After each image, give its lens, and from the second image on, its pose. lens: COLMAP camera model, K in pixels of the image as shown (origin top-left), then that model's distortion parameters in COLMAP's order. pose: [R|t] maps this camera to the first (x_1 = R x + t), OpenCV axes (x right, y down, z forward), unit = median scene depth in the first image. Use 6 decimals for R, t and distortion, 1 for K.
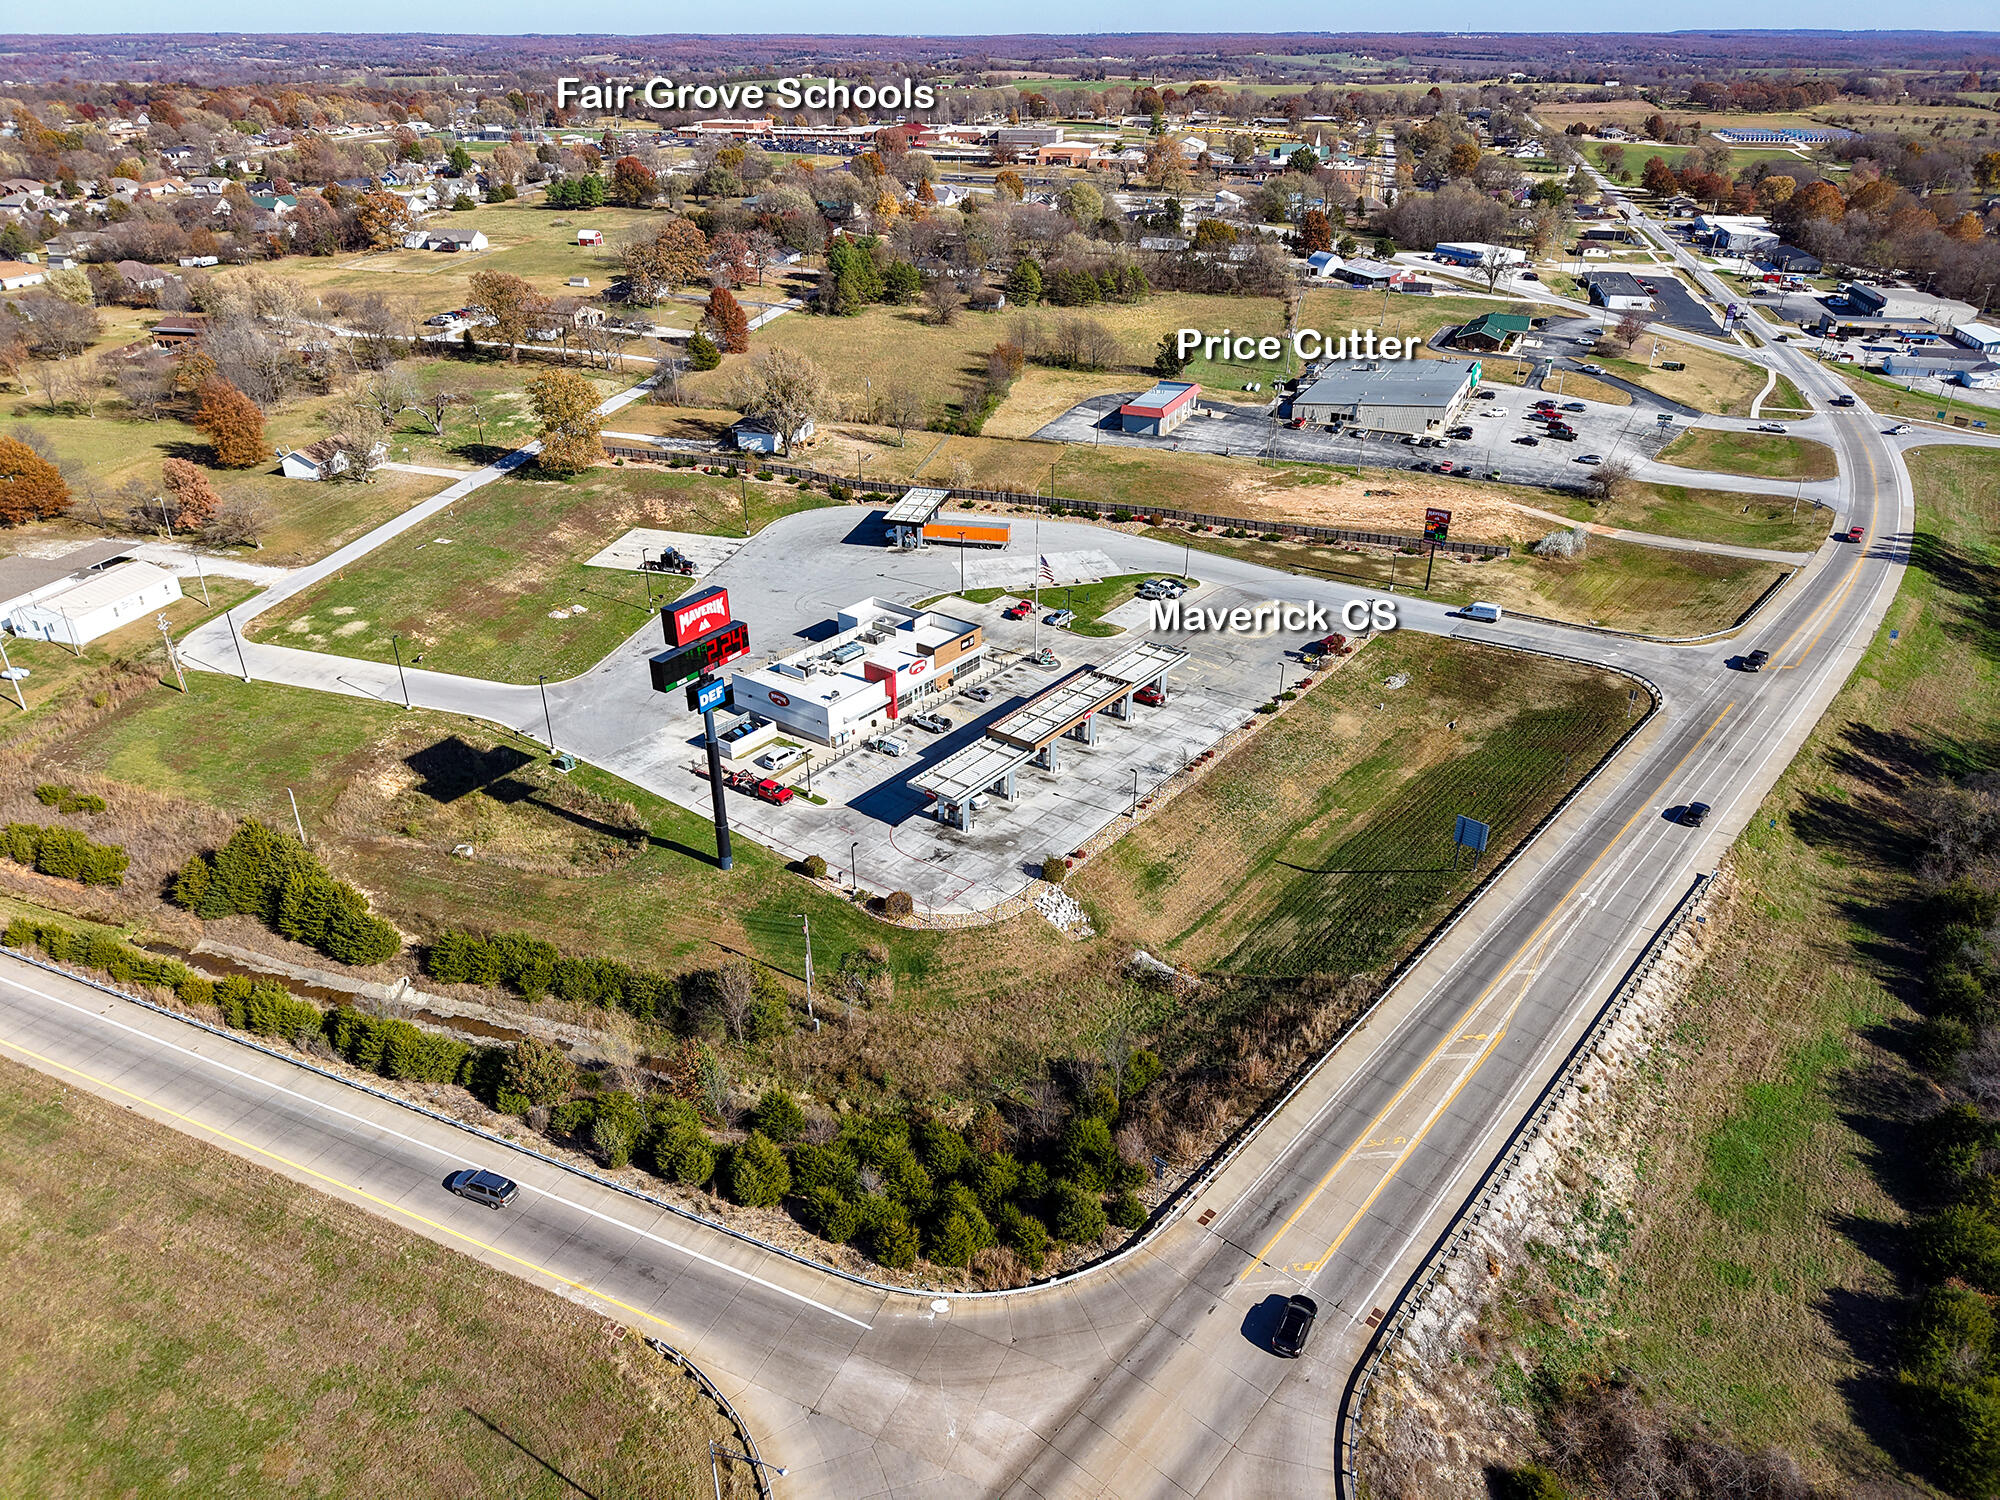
lens RADIAL K [[1338.7, 0, 1002.7], [0, 1338.7, 748.7], [0, 0, 1]] dist [0.023036, -0.017475]
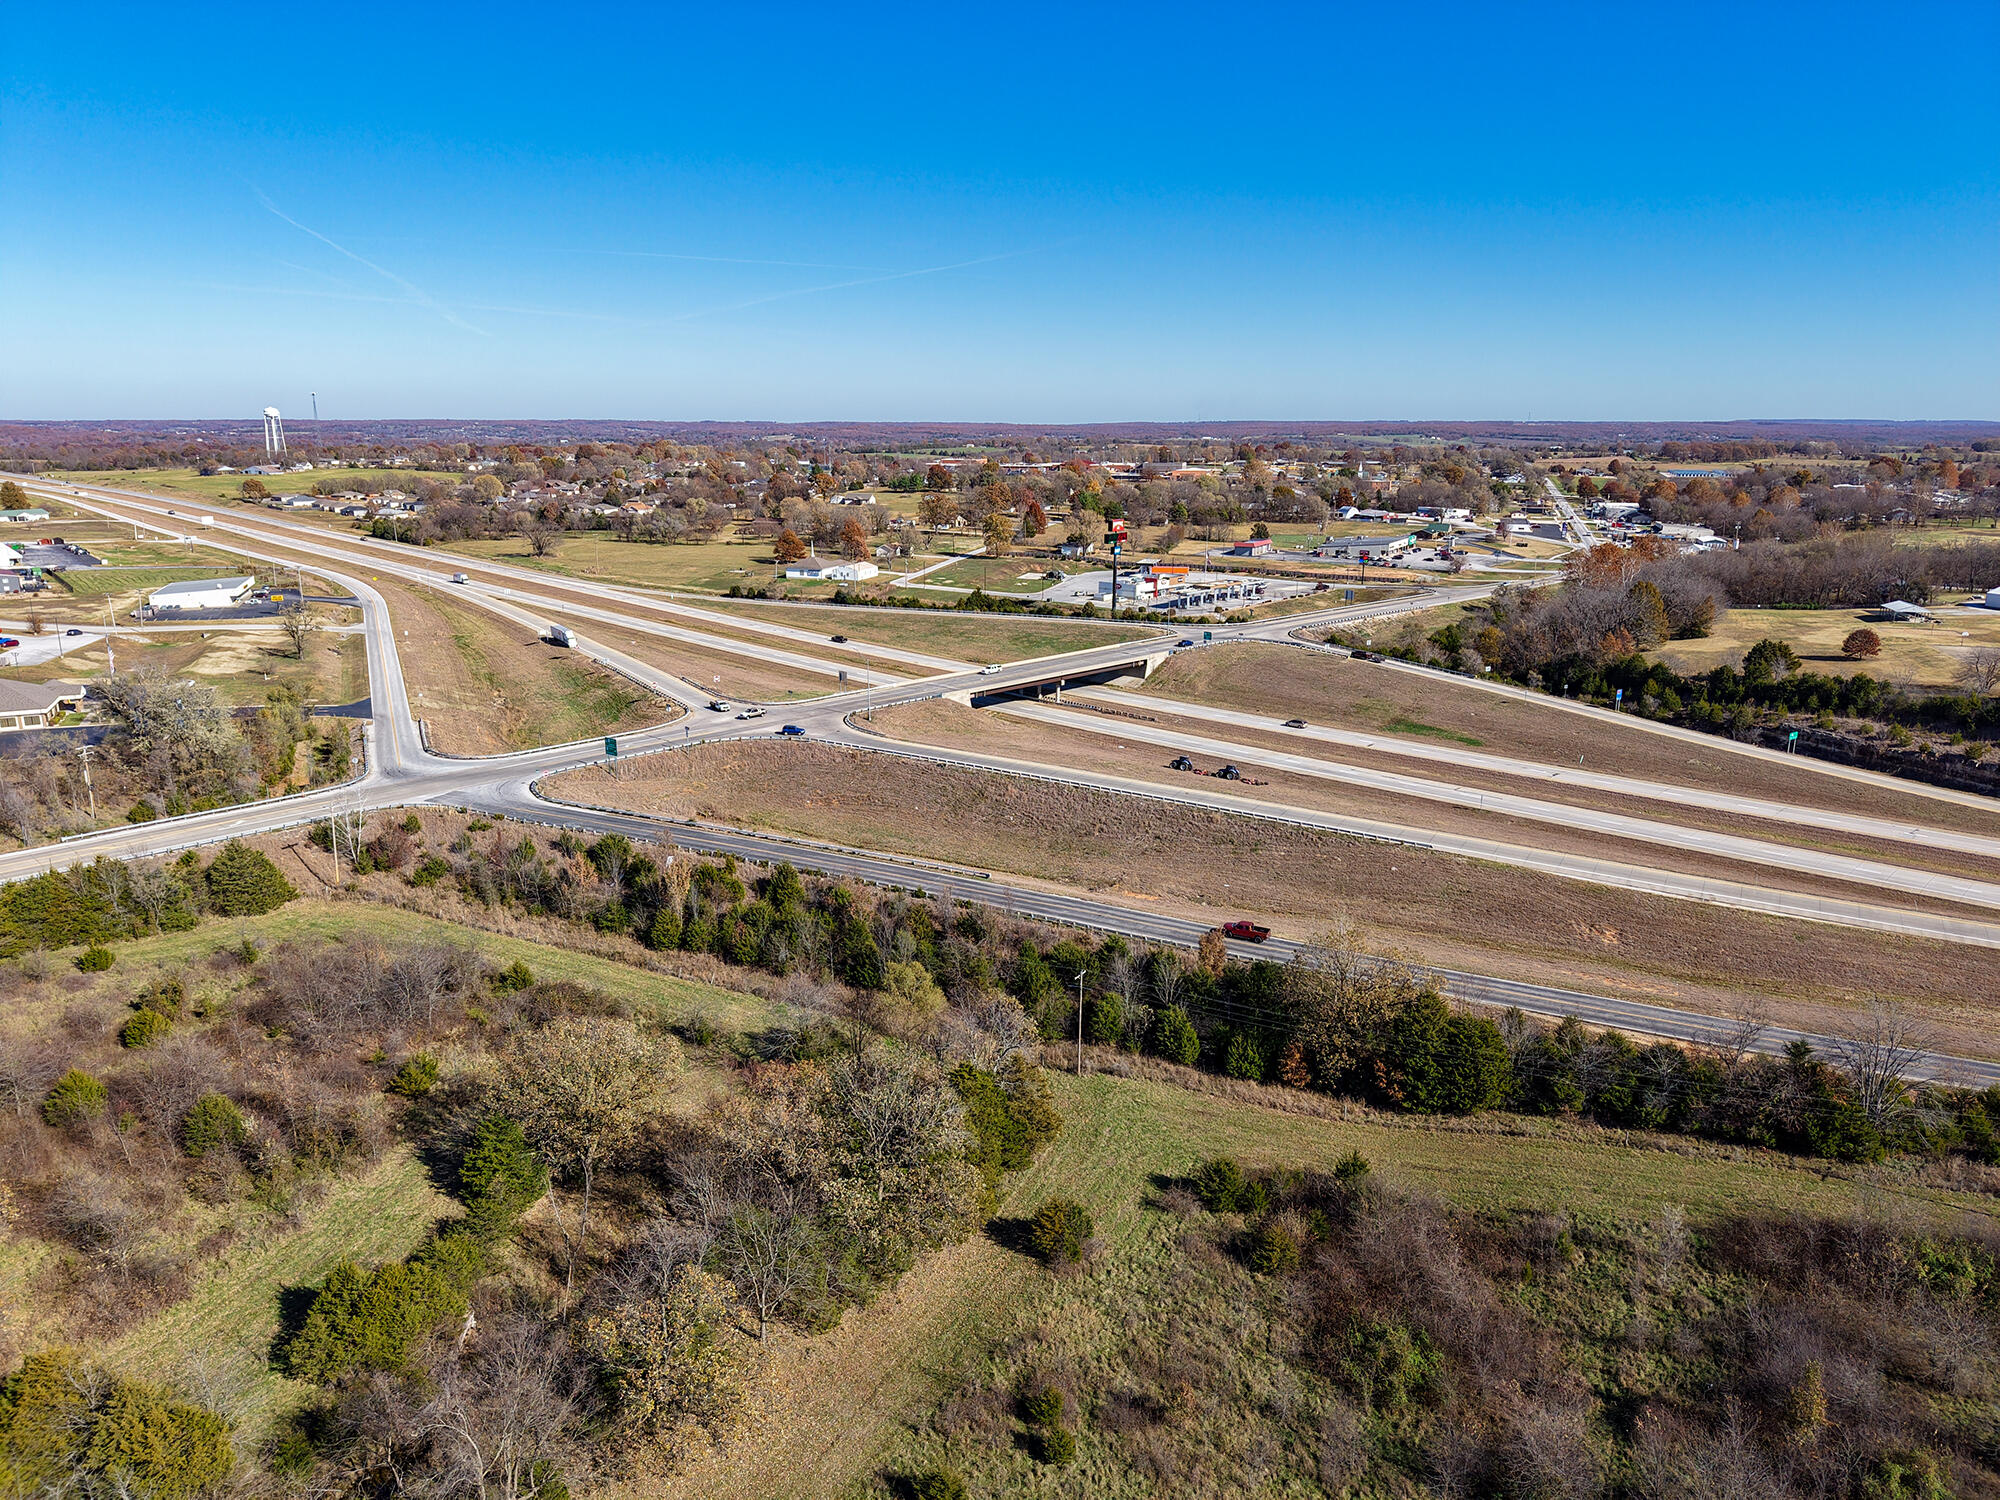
lens RADIAL K [[1343.2, 0, 1005.1], [0, 1343.2, 747.2], [0, 0, 1]] dist [0.005973, -0.002853]
pose [[0.997184, 0.016311, -0.073205, -0.108481], [-0.034073, 0.968047, -0.248443, 0.569245], [0.066814, 0.250238, 0.965876, -0.953485]]
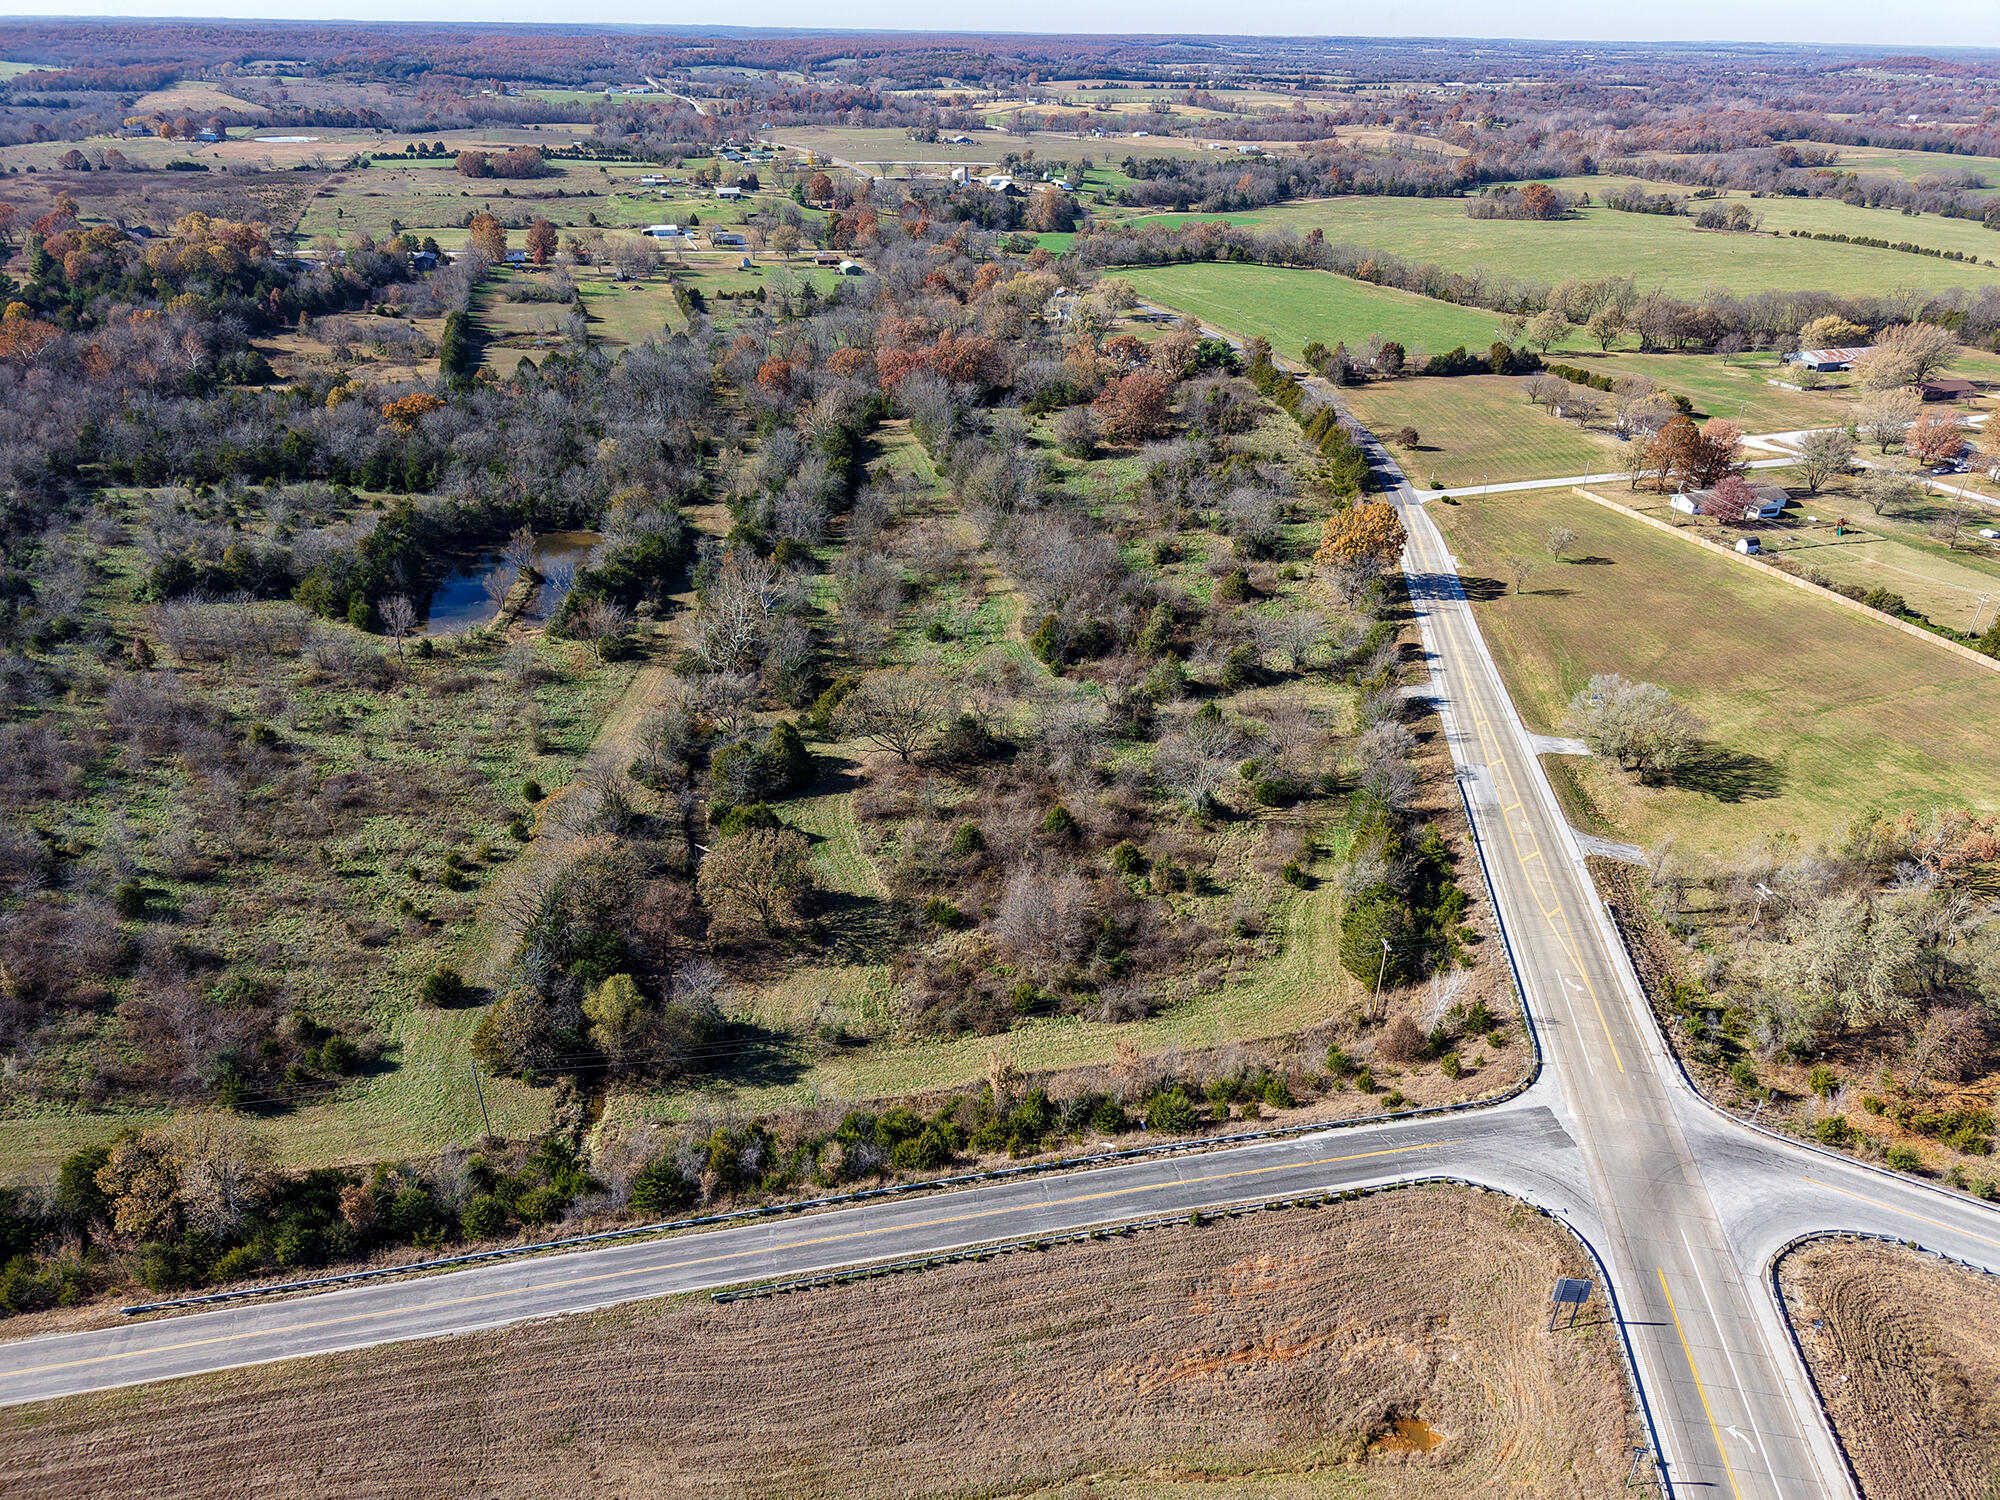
lens RADIAL K [[1338.7, 0, 1002.7], [0, 1338.7, 748.7], [0, 0, 1]] dist [0.023036, -0.017475]
pose [[-0.855444, 0.233723, -0.462157, -0.079049], [-0.258785, 0.580074, 0.772363, 0.011360], [0.448604, 0.780313, -0.435737, -0.266274]]
